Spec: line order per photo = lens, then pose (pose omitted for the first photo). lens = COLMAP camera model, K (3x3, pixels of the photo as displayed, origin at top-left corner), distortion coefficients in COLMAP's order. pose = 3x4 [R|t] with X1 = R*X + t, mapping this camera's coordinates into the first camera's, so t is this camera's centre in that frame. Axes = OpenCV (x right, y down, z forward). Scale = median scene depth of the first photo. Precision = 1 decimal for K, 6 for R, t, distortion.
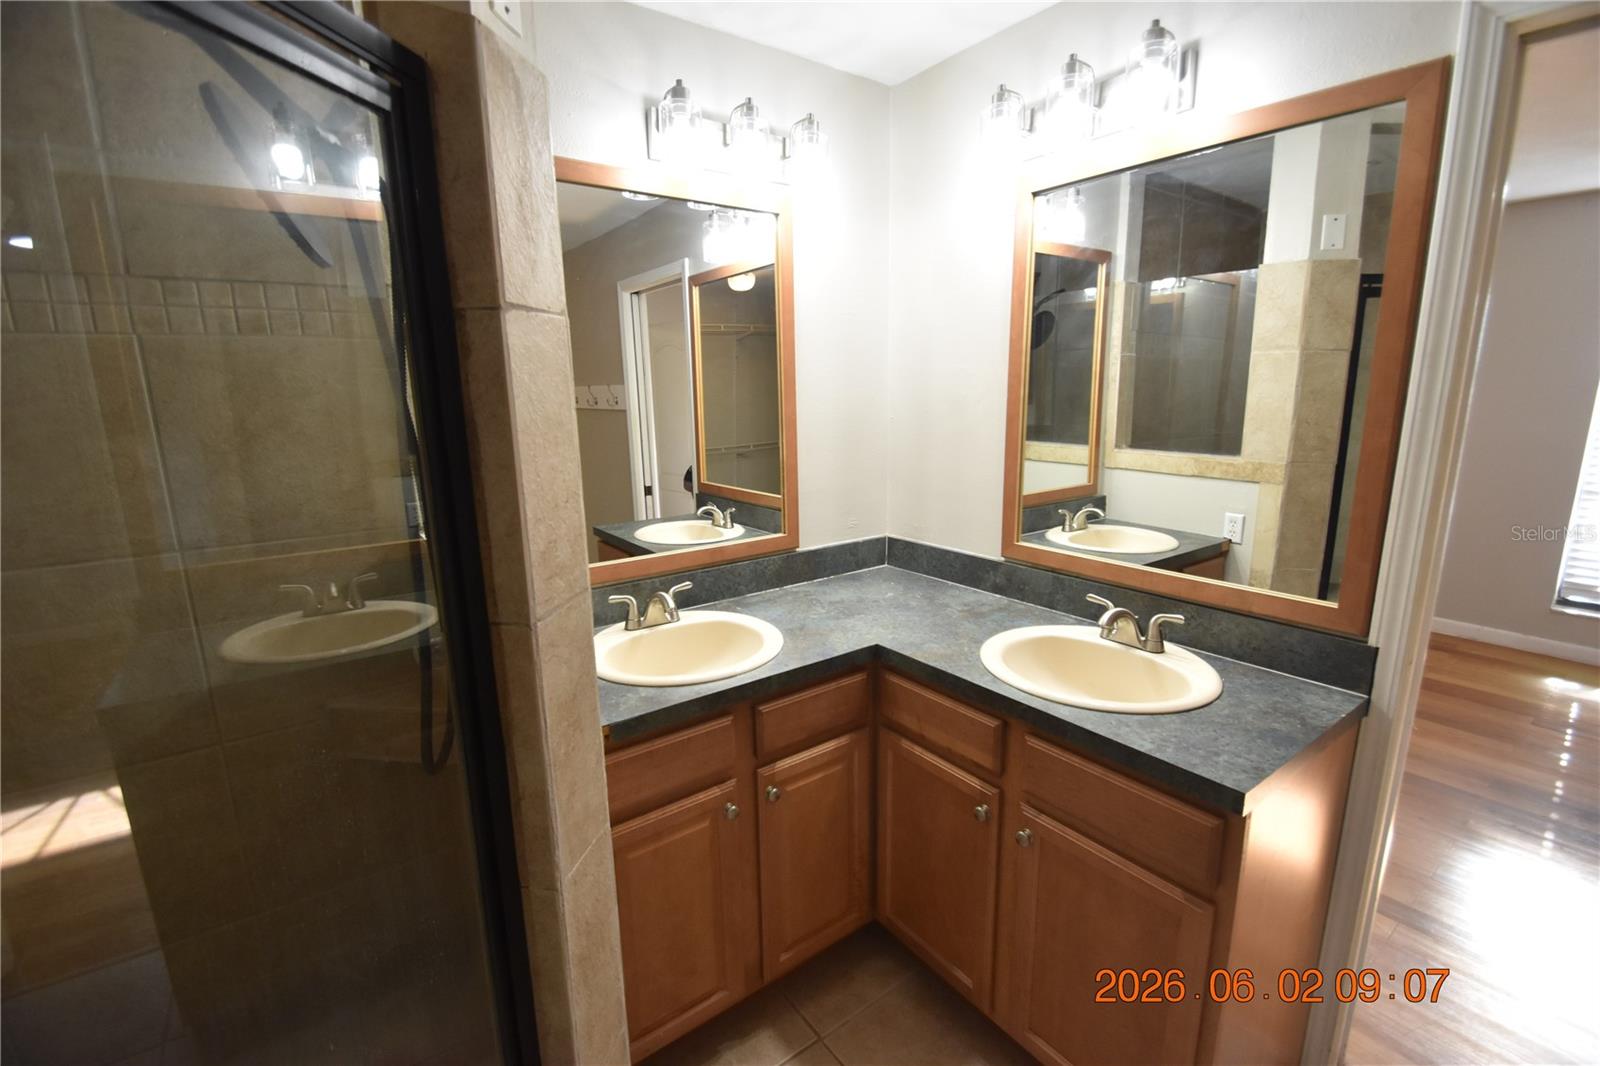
lens RADIAL K [[702.6, 0, 800.6], [0, 702.6, 536.0], [0, 0, 1]] dist [0.011915, -0.014032]
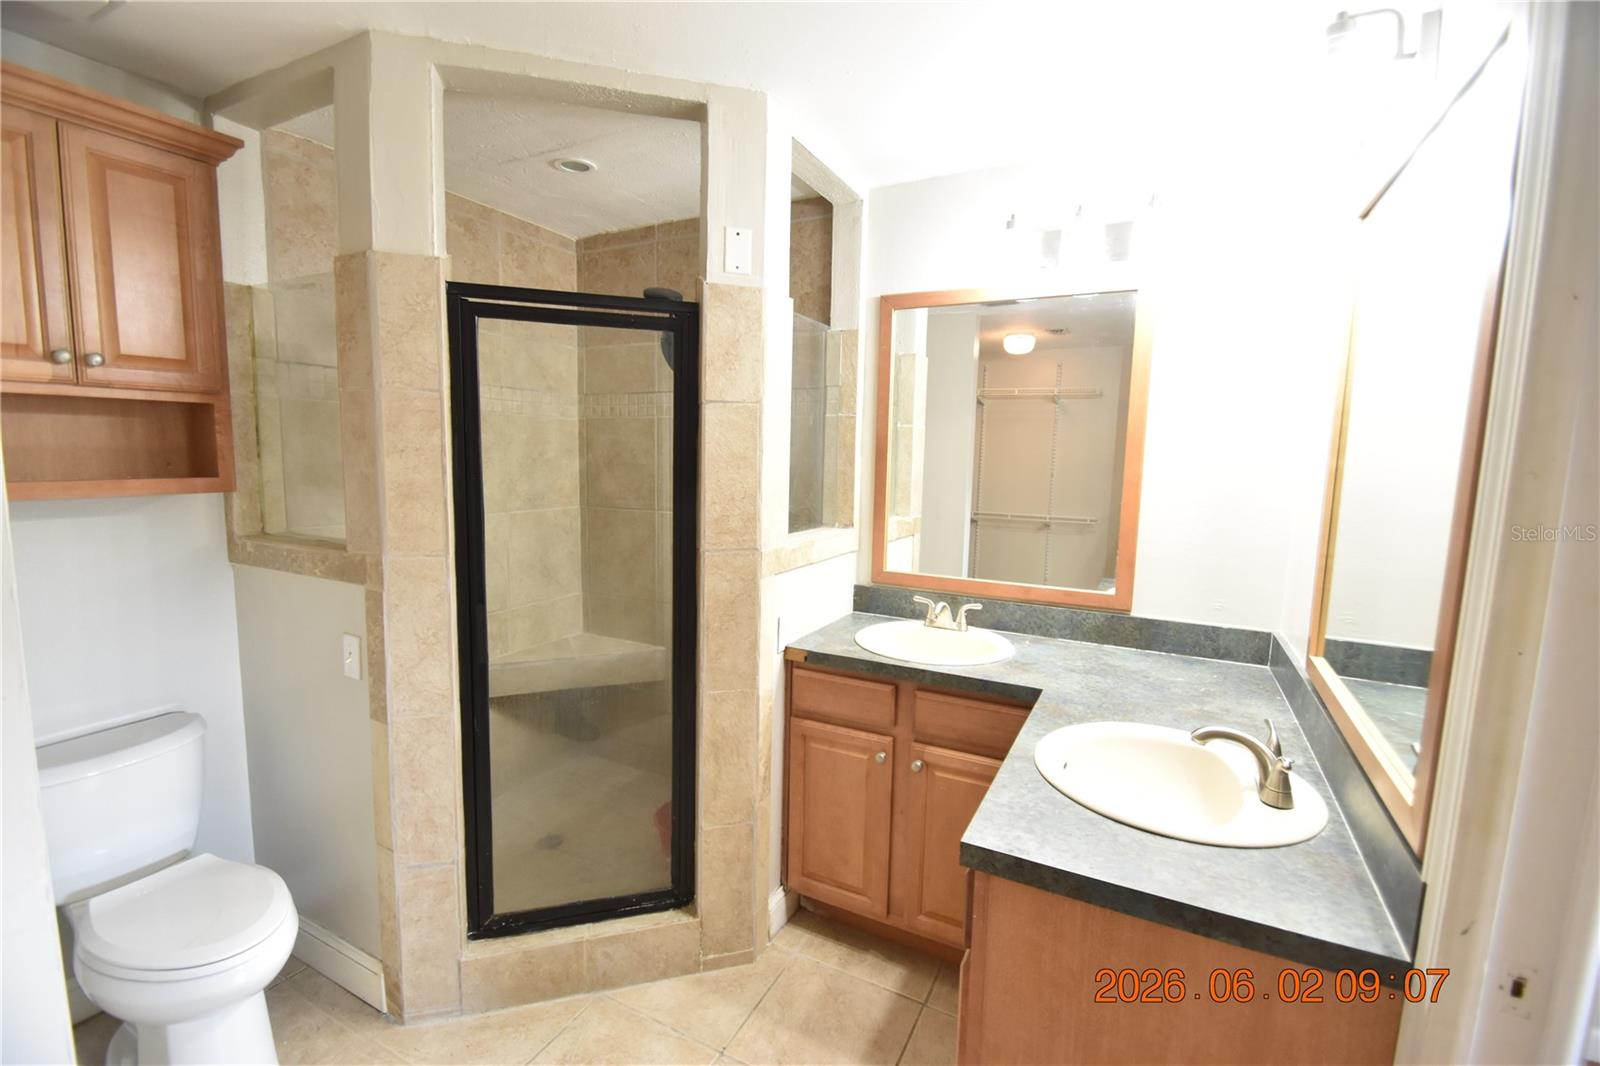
lens RADIAL K [[702.6, 0, 803.1], [0, 702.6, 534.4], [0, 0, 1]] dist [0.011915, -0.014032]
pose [[0.445844, 0.129284, -0.885725, 0.746276], [-0.214653, 0.976083, 0.034424, -0.028052], [0.868992, 0.174776, 0.462932, 0.140440]]
